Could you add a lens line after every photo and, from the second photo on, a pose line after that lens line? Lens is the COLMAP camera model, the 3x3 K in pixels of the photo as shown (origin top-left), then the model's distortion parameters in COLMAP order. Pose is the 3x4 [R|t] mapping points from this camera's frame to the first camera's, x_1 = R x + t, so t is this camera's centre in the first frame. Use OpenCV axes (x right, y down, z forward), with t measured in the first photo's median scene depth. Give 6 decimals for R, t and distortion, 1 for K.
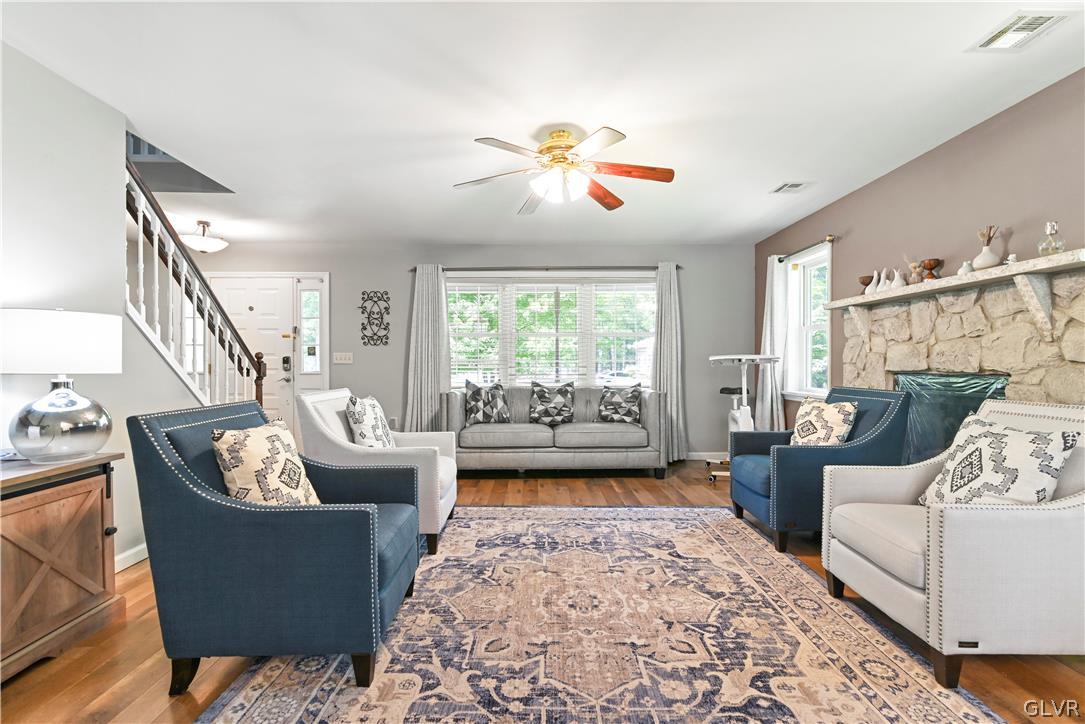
lens RADIAL K [[498.5, 0, 545.9], [0, 498.5, 367.1], [0, 0, 1]] dist [-0.001140, -0.000085]
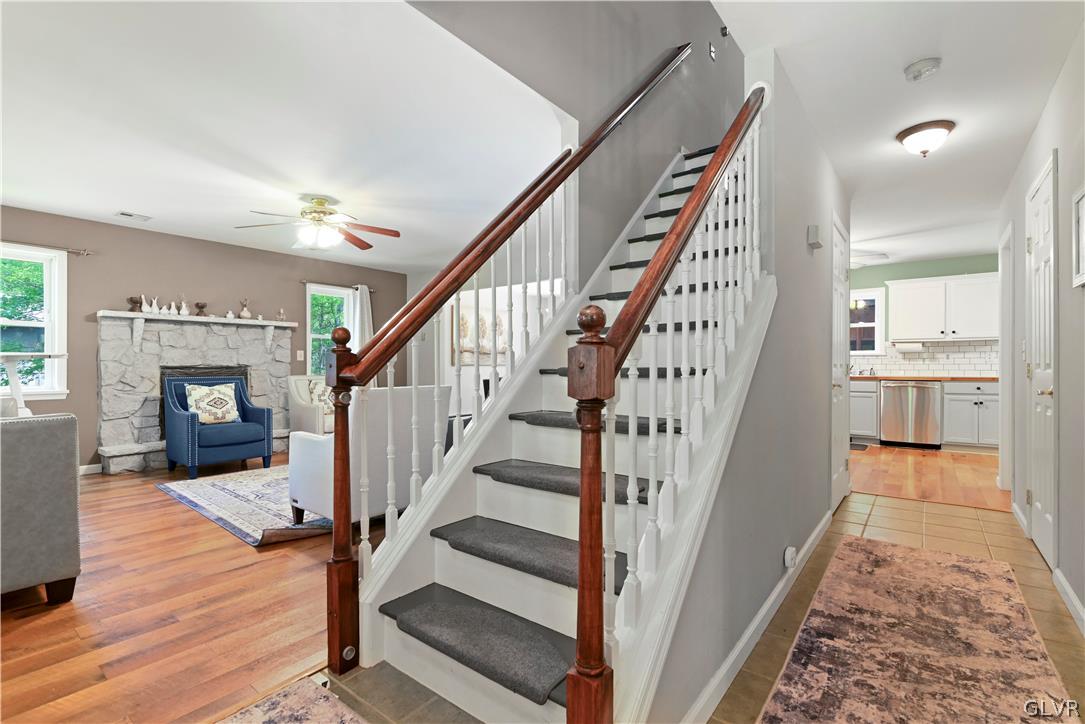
lens RADIAL K [[498.5, 0, 545.9], [0, 498.5, 367.1], [0, 0, 1]] dist [-0.001140, -0.000085]
pose [[-0.780712, -0.005370, 0.624868, -1.294122], [0.000876, 0.999953, 0.009689, -0.002626], [-0.624890, 0.008112, -0.780671, 1.613181]]
